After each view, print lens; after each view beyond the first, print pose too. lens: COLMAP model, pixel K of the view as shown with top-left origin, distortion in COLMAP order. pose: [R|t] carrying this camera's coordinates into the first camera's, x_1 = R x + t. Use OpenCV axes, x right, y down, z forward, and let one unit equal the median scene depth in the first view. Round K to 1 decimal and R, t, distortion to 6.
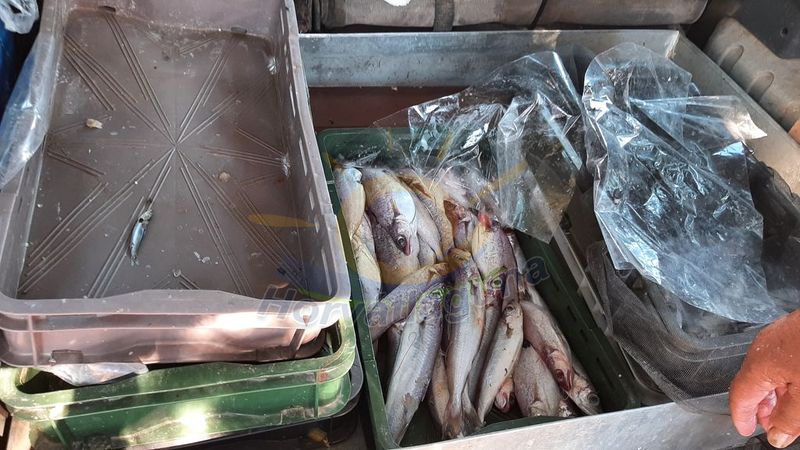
lens RADIAL K [[615.2, 0, 411.9], [0, 615.2, 226.1], [0, 0, 1]] dist [0.076338, -0.137317]
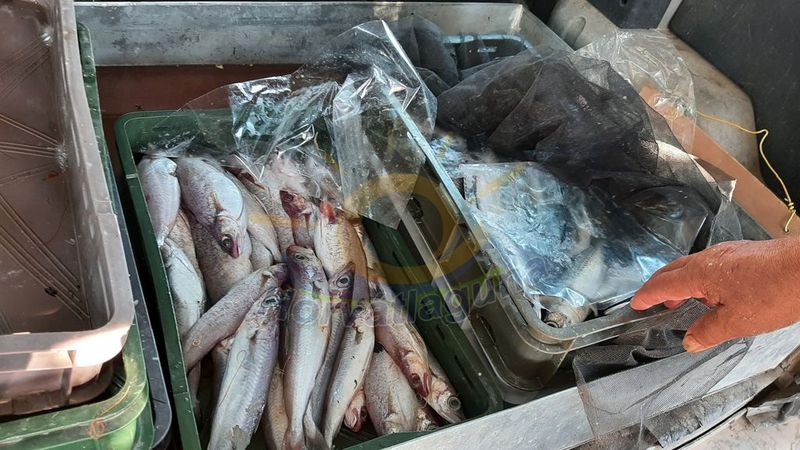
lens RADIAL K [[615.2, 0, 411.9], [0, 615.2, 226.1], [0, 0, 1]] dist [0.076338, -0.137317]
pose [[0.977449, -0.067093, 0.200231, 0.061286], [0.065544, 0.997746, 0.014360, 0.007481], [-0.200743, -0.000912, 0.979643, 0.119584]]
